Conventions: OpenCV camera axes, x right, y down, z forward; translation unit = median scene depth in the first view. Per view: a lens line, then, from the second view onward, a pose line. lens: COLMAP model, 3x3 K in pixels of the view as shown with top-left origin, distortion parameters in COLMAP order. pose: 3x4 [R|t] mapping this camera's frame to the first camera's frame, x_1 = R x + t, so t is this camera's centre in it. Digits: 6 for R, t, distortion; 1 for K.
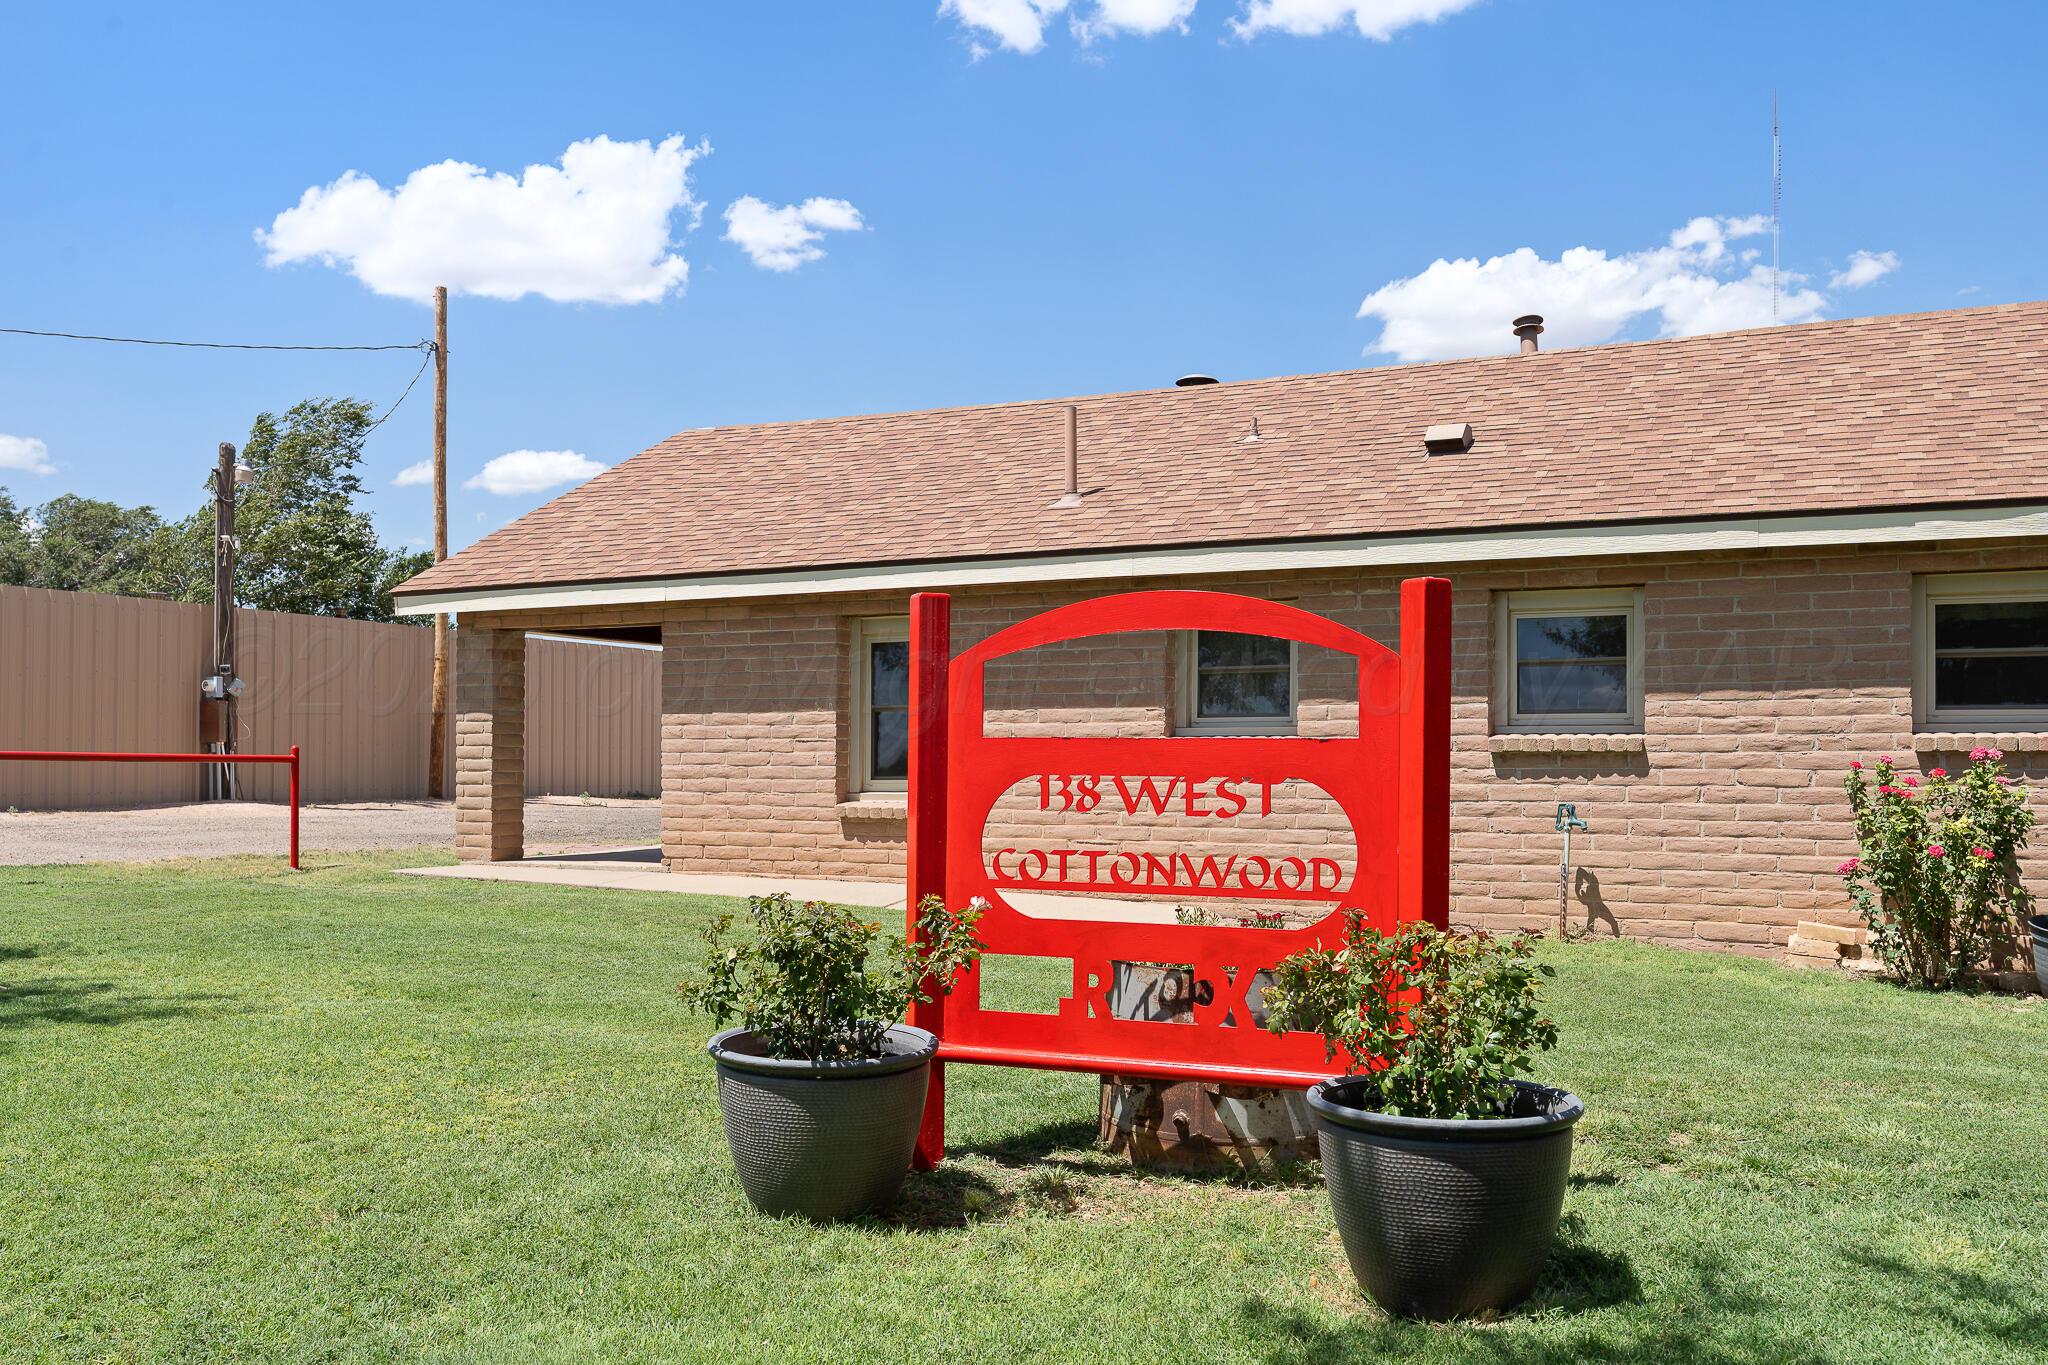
lens RADIAL K [[1707.6, 0, 1196.9], [0, 1707.6, 725.7], [0, 0, 1]] dist [-0.009562, -0.008275]
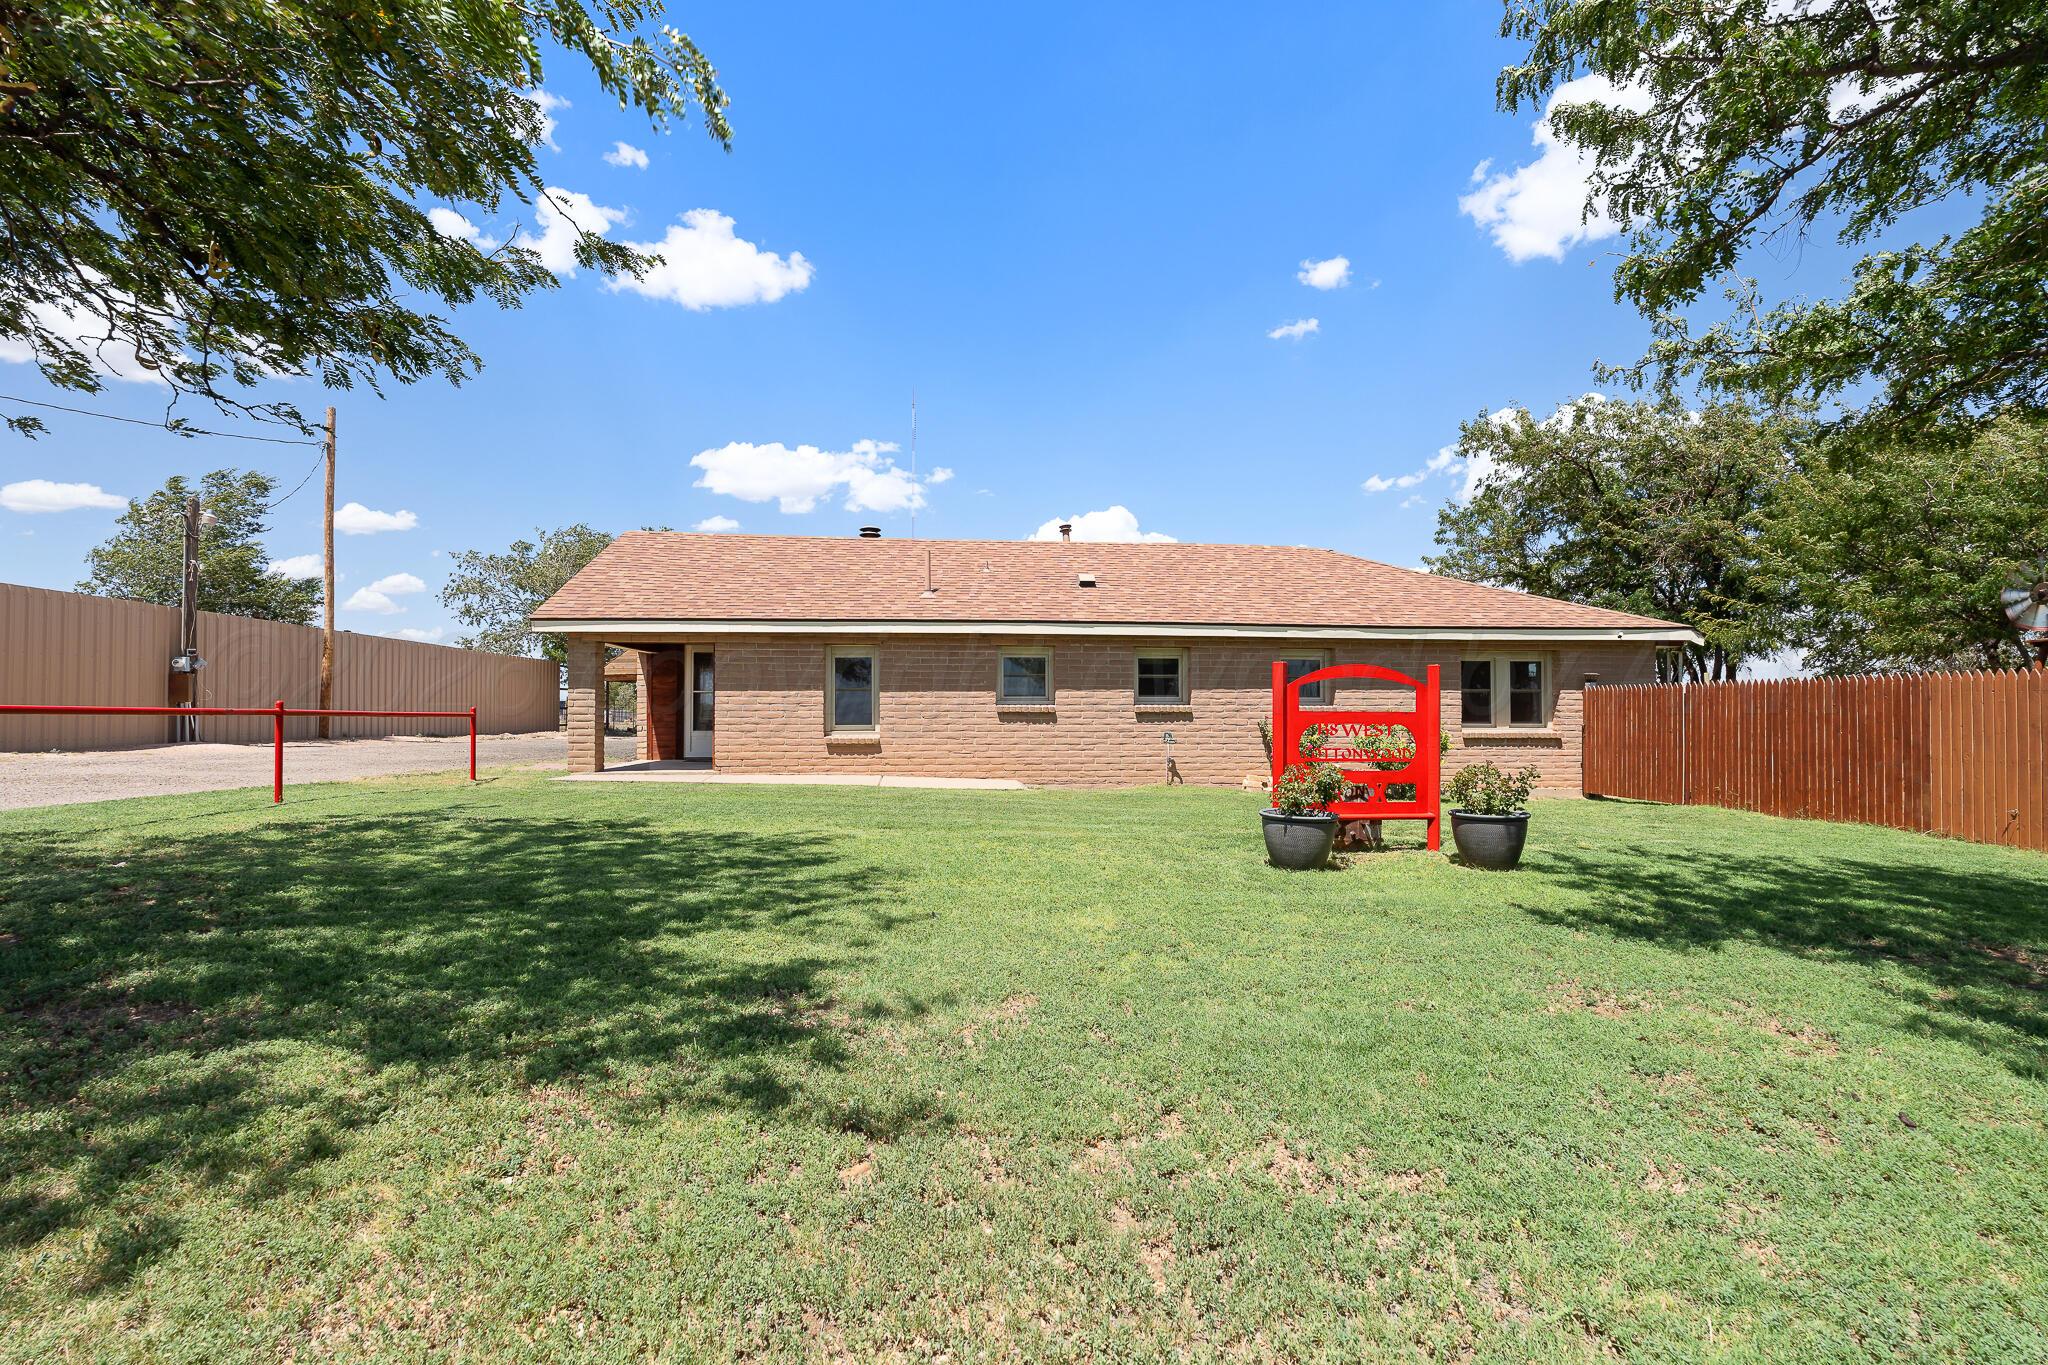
lens RADIAL K [[906.4, 0, 1027.8], [0, 906.4, 683.1], [0, 0, 1]] dist [-0.002675, -0.000015]
pose [[0.859963, 0.016477, 0.510091, -0.351733], [-0.011318, 0.999849, -0.013217, -0.004187], [-0.510231, 0.005593, 0.860019, -0.031427]]
